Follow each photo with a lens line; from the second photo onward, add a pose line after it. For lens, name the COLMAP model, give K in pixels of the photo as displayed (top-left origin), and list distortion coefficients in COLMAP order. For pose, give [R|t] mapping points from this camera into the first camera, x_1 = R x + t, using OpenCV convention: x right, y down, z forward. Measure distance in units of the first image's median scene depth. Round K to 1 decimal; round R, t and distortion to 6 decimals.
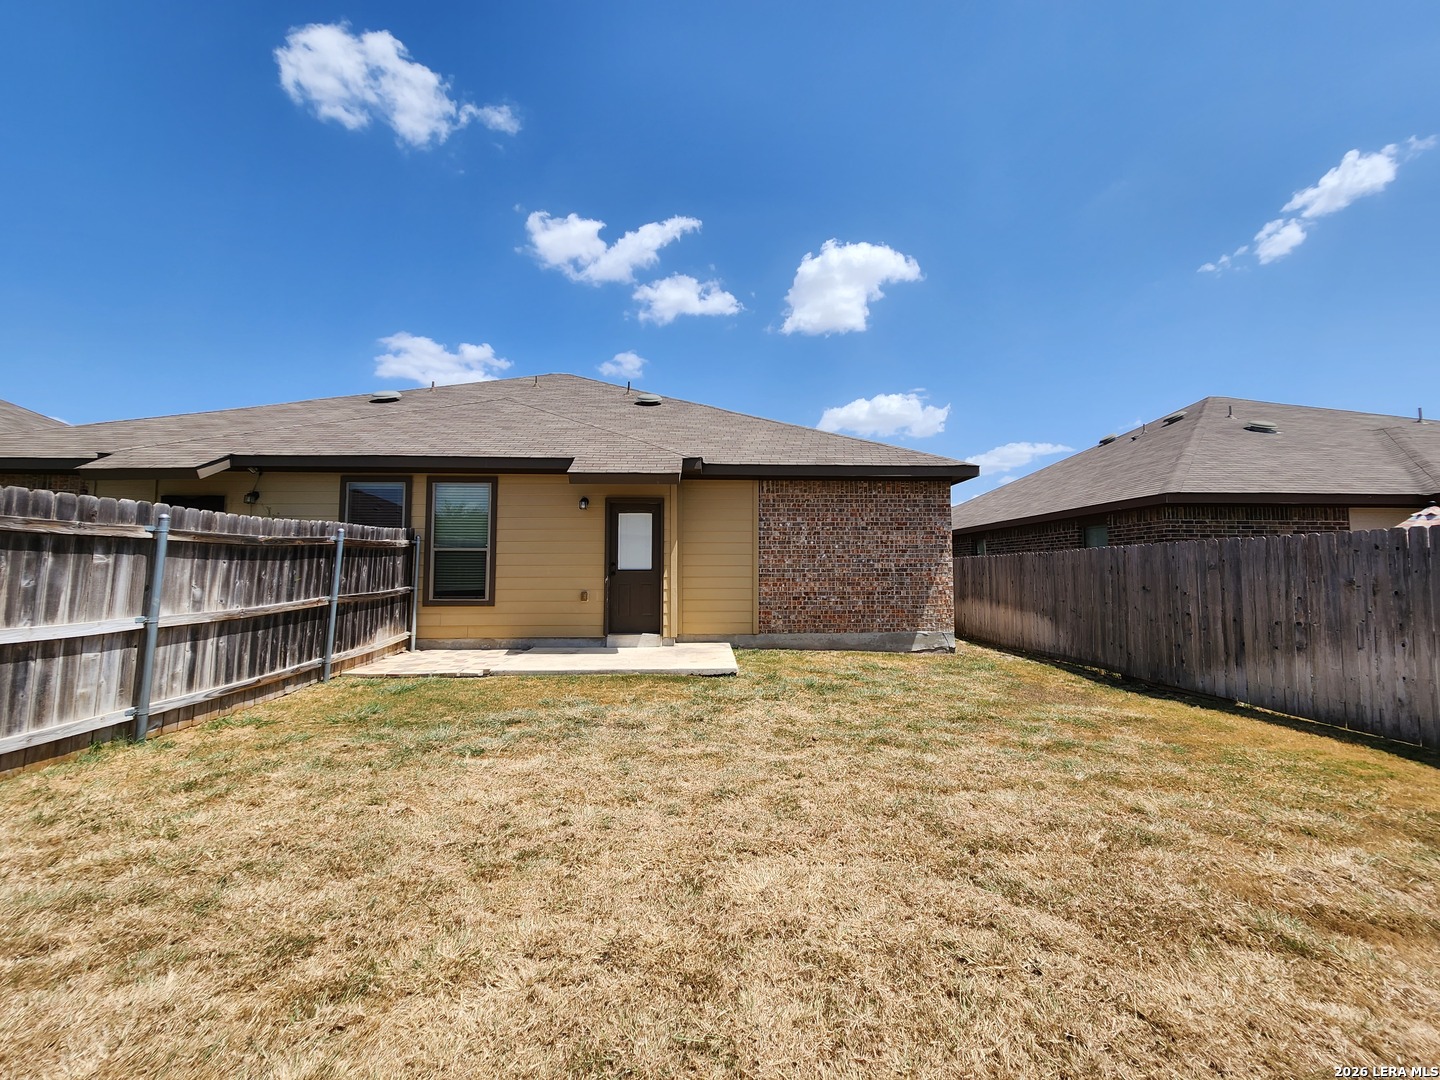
lens RADIAL K [[590.0, 0, 730.8], [0, 590.0, 532.6], [0, 0, 1]] dist [0.002359, -0.000737]
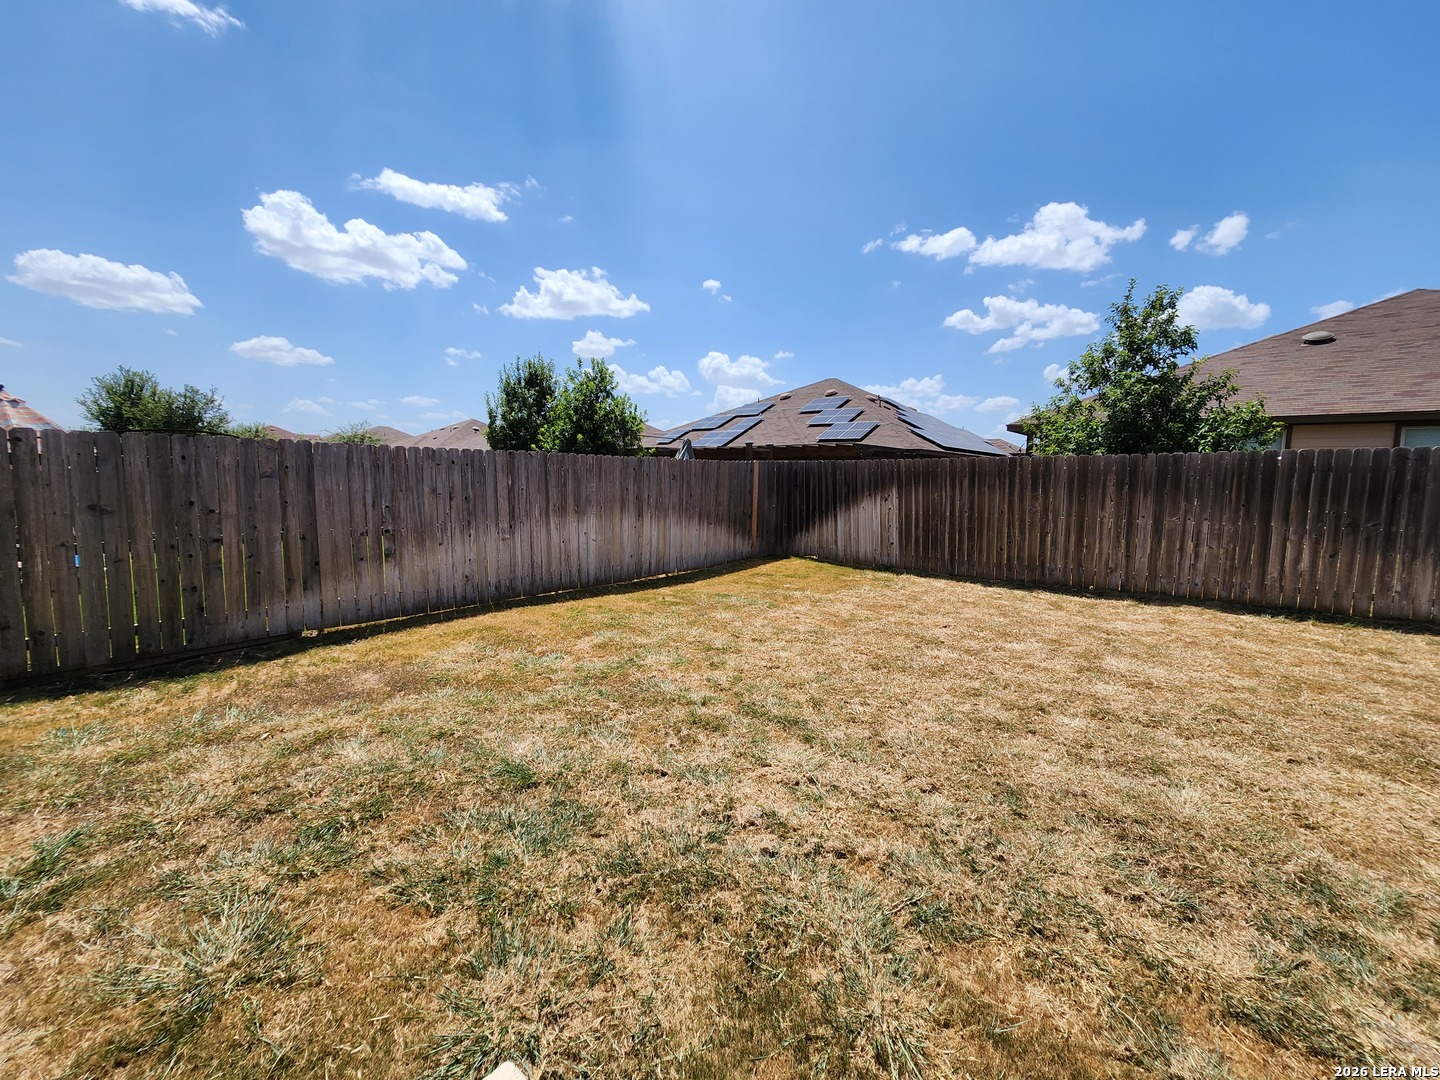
lens RADIAL K [[590.0, 0, 730.8], [0, 590.0, 532.6], [0, 0, 1]] dist [0.002359, -0.000737]
pose [[-0.735043, -0.080914, 0.673175, -0.122544], [-0.067849, 0.996648, 0.045710, 0.044035], [-0.674618, -0.012075, -0.738069, 0.888566]]
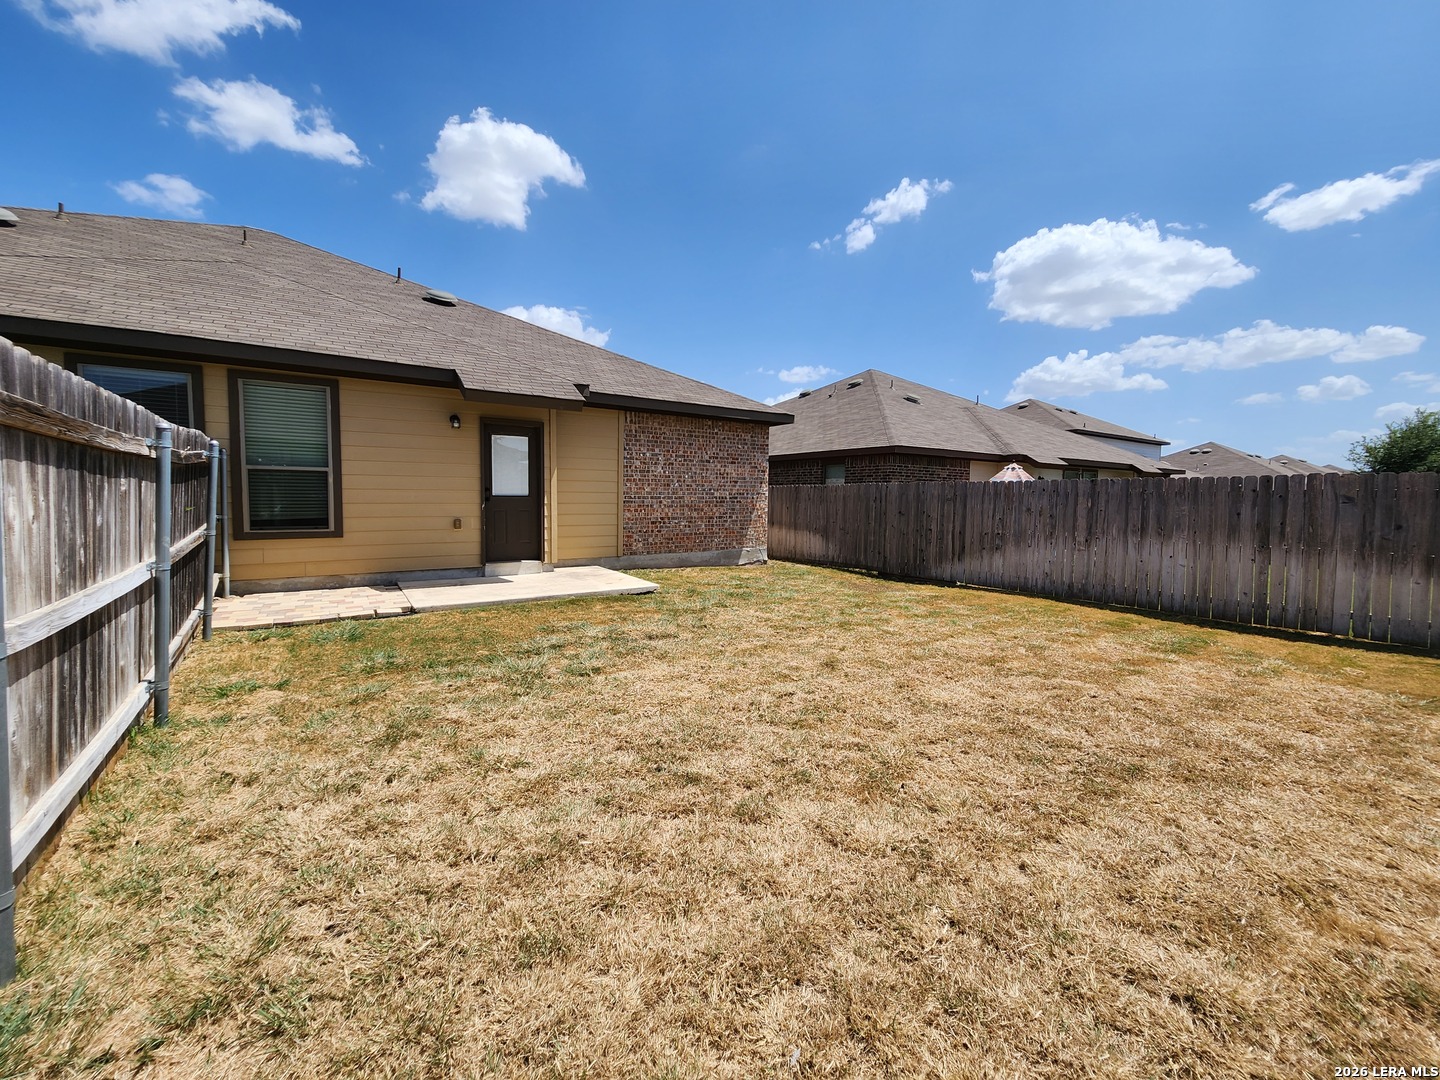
lens RADIAL K [[590.0, 0, 730.8], [0, 590.0, 532.6], [0, 0, 1]] dist [0.002359, -0.000737]
pose [[0.842755, -0.023426, 0.537788, -0.387437], [-0.048214, 0.991752, 0.118756, -0.008813], [-0.536134, -0.126011, 0.834674, 0.000449]]
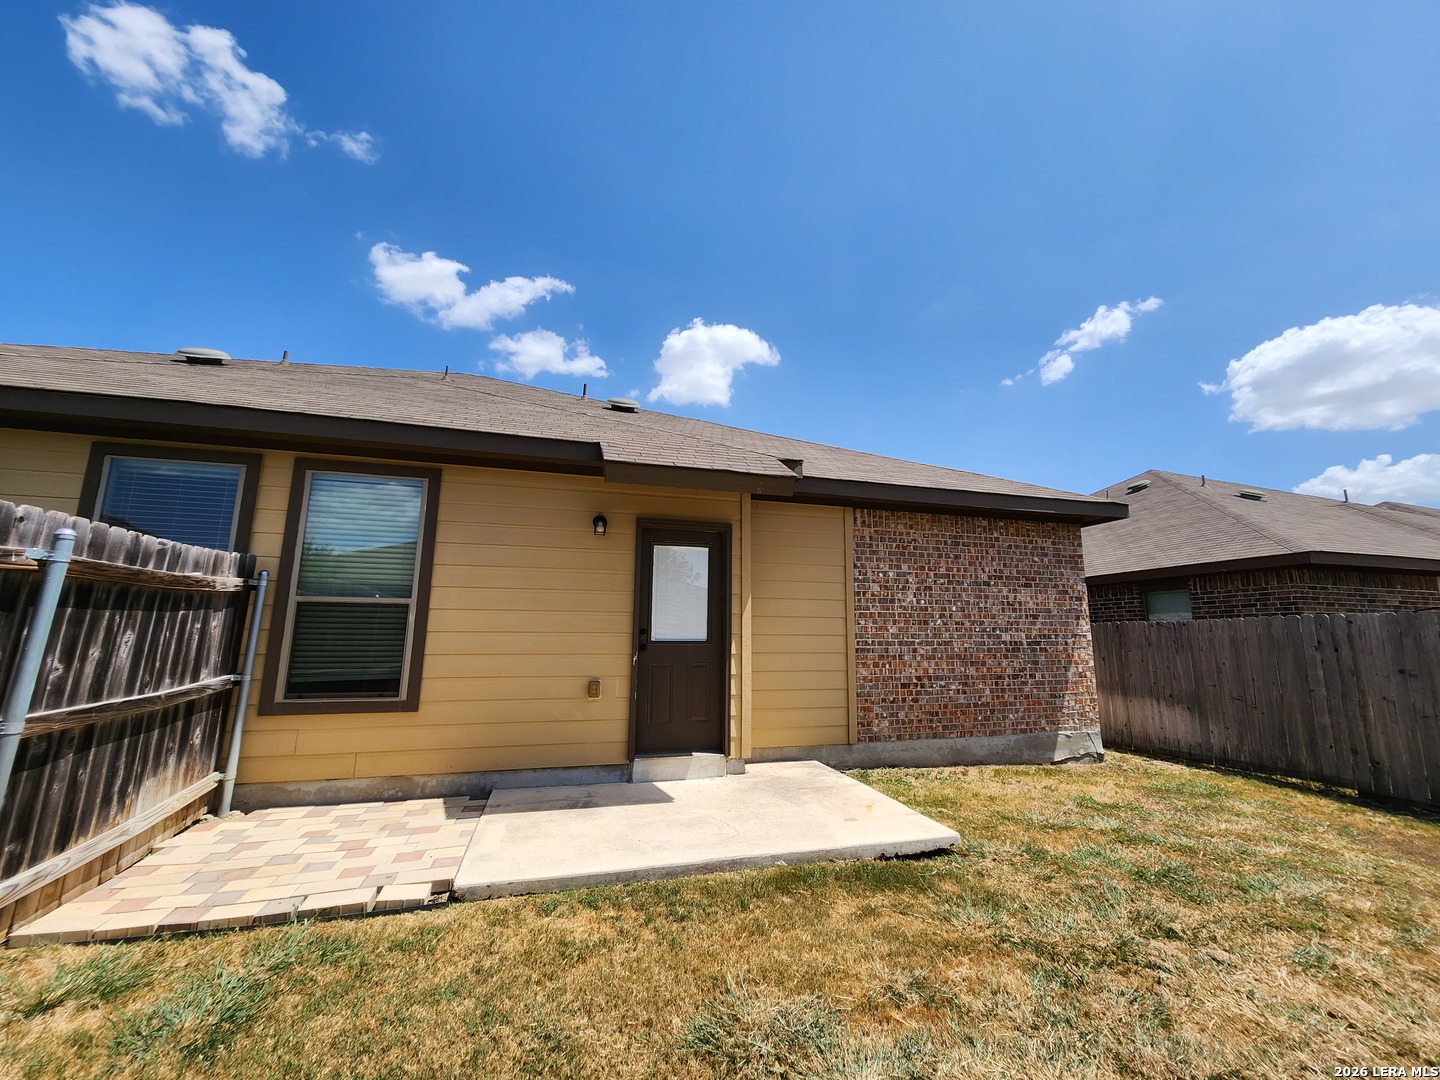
lens RADIAL K [[587.9, 0, 730.6], [0, 587.9, 531.7], [0, 0, 1]] dist [0.005639, -0.003174]
pose [[0.970377, 0.049682, 0.236430, -0.264054], [-0.022989, 0.993175, -0.114345, 0.020652], [-0.240498, 0.105523, 0.964897, 0.417436]]
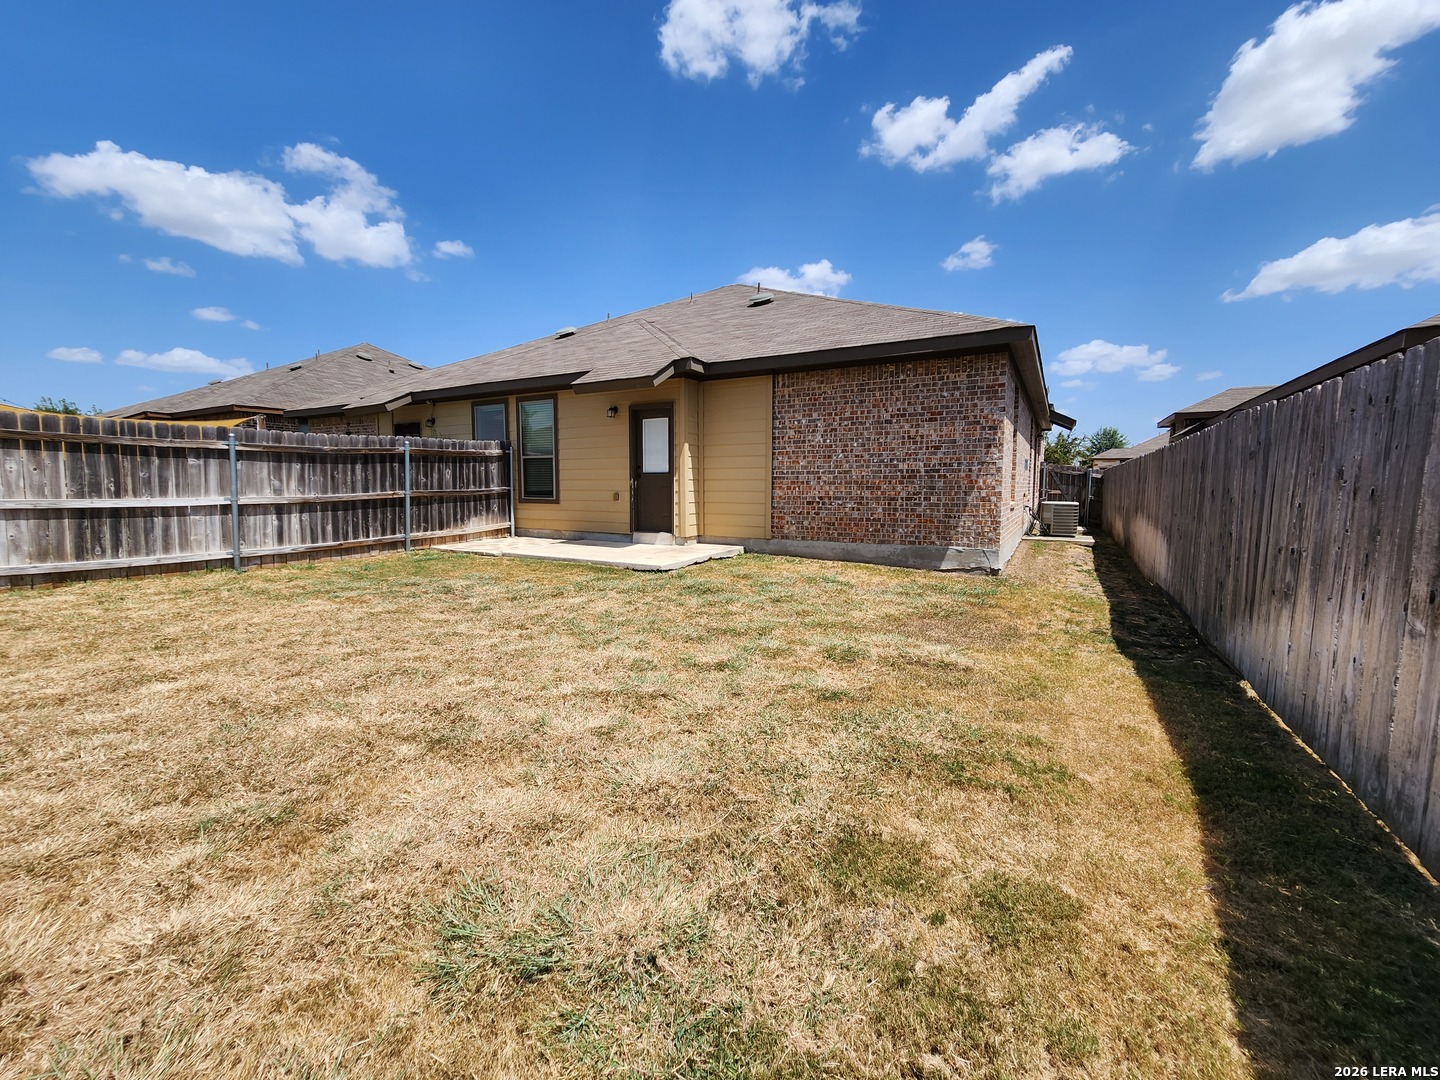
lens RADIAL K [[586.6, 0, 726.8], [0, 586.6, 533.5], [0, 0, 1]] dist [0.001418, -0.000264]
pose [[0.849464, 0.046452, -0.525598, 0.518399], [0.031406, 0.989900, 0.138245, 0.030161], [0.526711, -0.133941, 0.839425, 0.170312]]
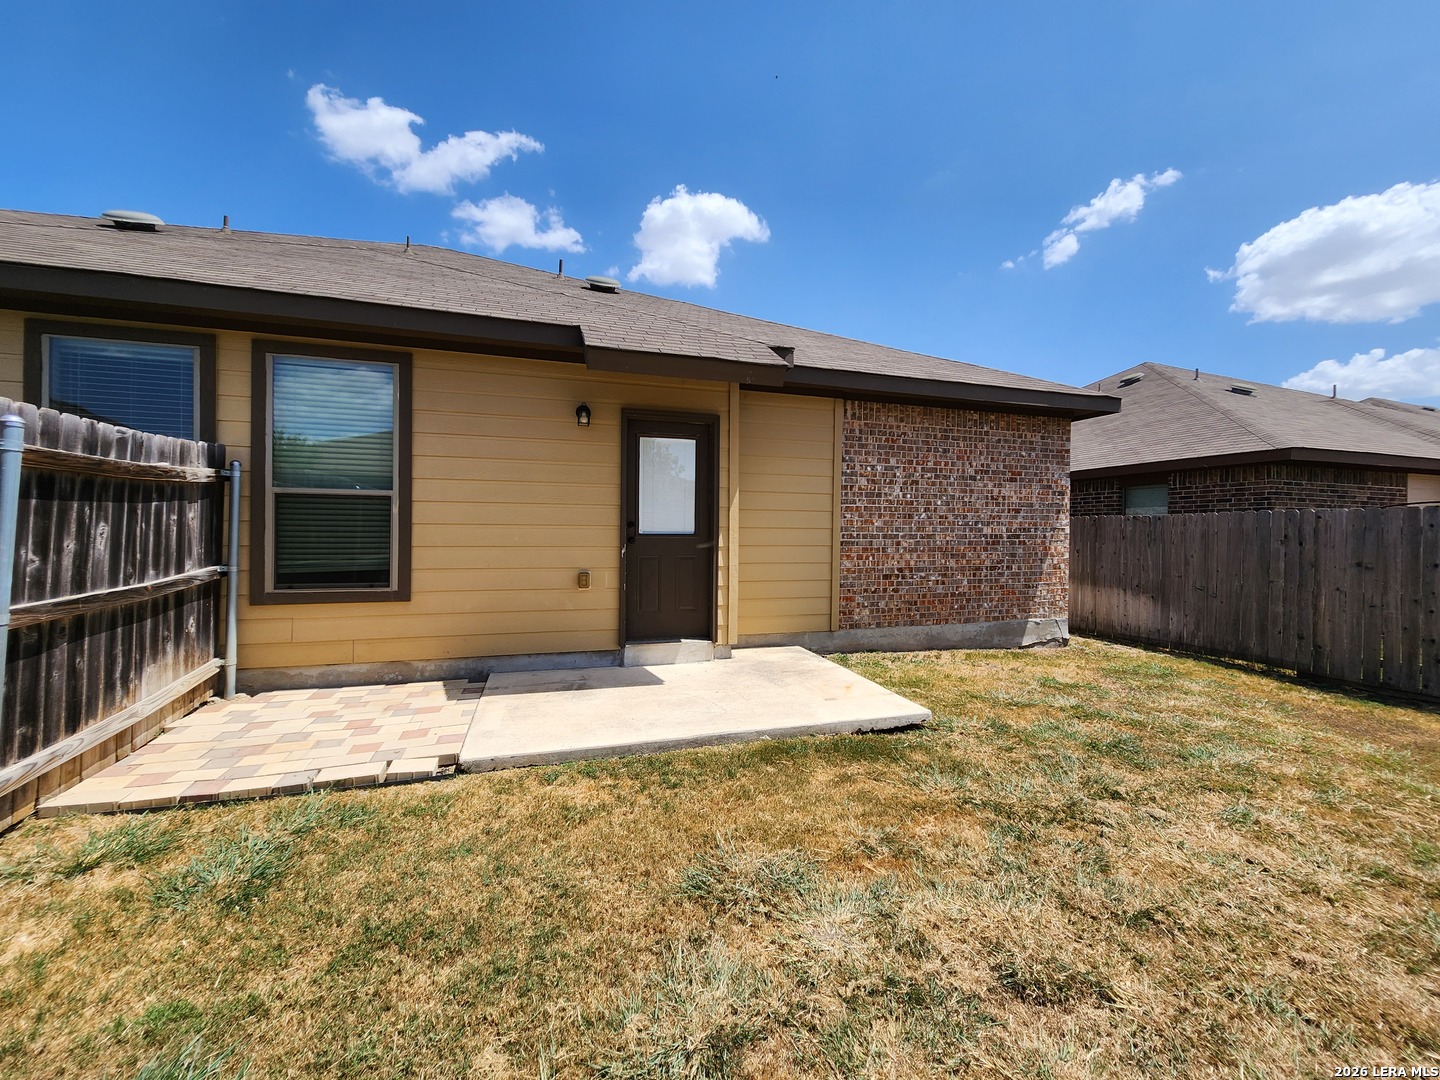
lens RADIAL K [[587.9, 0, 730.6], [0, 587.9, 531.7], [0, 0, 1]] dist [0.005639, -0.003174]
pose [[0.963887, 0.009035, 0.266160, -0.265350], [-0.027948, 0.997337, 0.067359, 0.019447], [-0.264842, -0.072365, 0.961573, 0.423005]]
